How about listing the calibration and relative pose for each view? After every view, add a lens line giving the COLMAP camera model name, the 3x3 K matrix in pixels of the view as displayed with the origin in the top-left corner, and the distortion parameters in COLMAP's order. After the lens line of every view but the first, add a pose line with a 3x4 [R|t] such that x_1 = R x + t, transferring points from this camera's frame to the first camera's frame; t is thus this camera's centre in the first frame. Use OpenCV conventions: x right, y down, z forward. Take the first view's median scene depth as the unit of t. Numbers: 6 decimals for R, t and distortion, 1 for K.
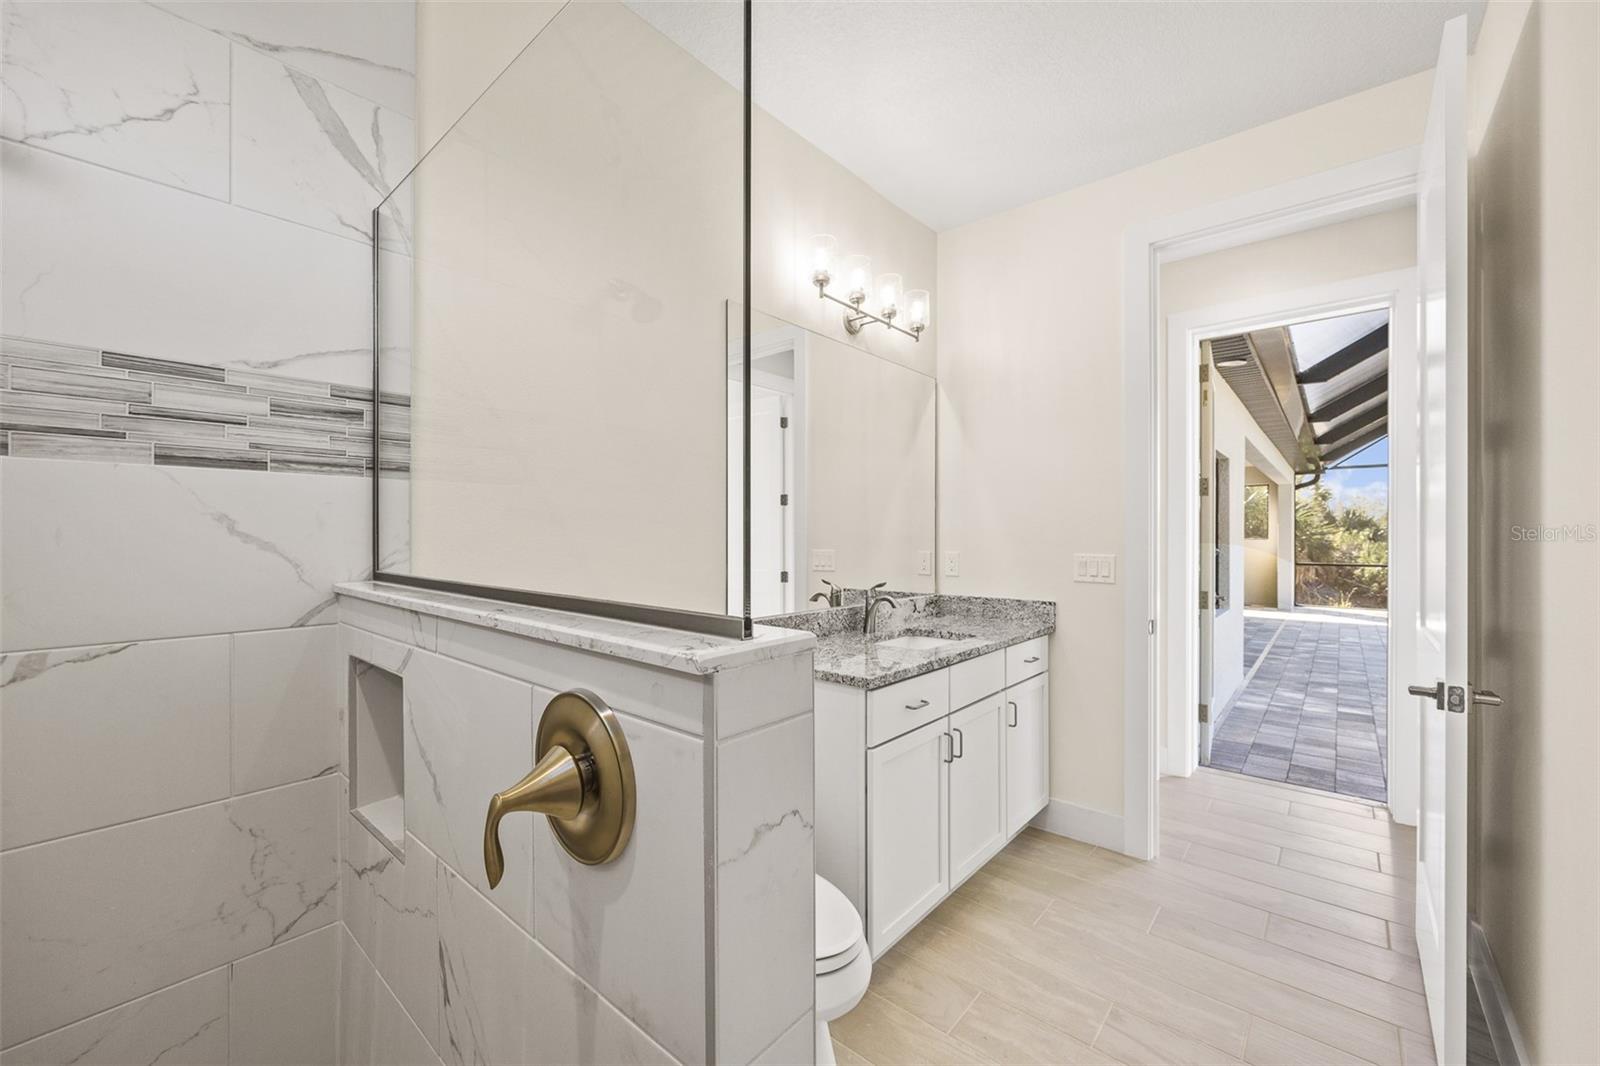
lens RADIAL K [[644.3, 0, 803.2], [0, 644.3, 528.7], [0, 0, 1]] dist [0.000707, 0.000066]
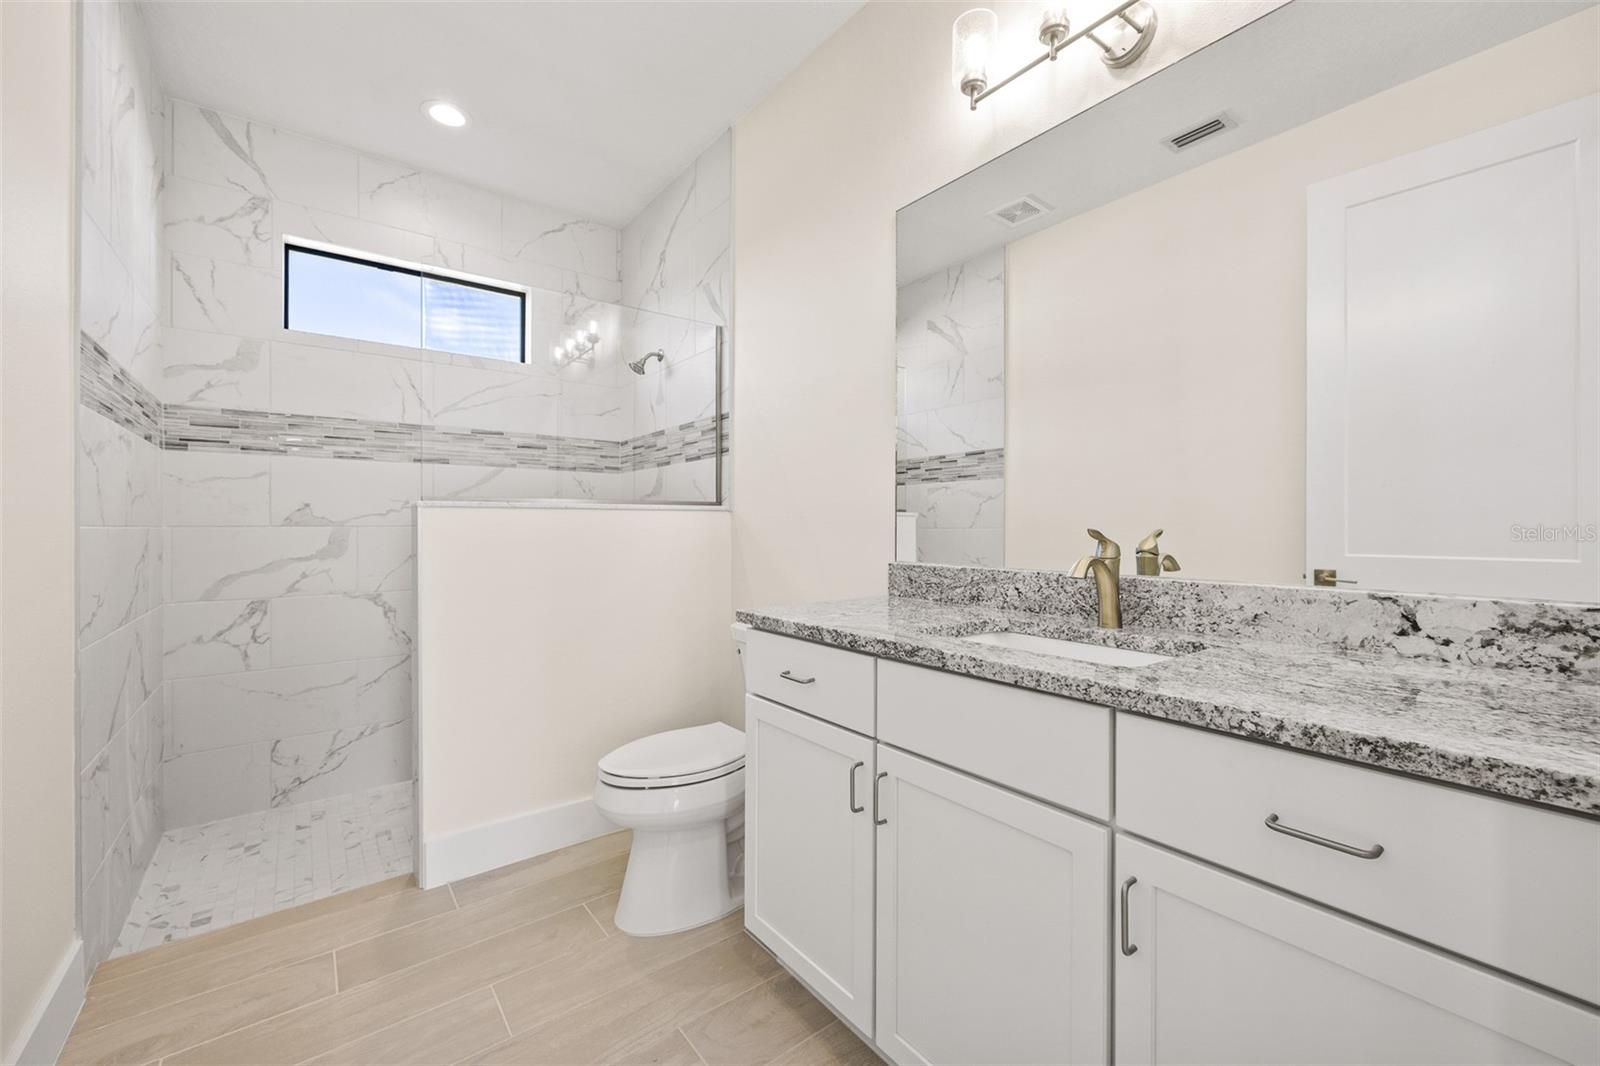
lens RADIAL K [[644.3, 0, 803.2], [0, 644.3, 528.7], [0, 0, 1]] dist [0.000707, 0.000066]
pose [[-0.217404, -0.000843, -0.976081, 1.260346], [0.008081, 0.999964, -0.002664, 0.155382], [0.976048, -0.008467, -0.217389, 1.669264]]
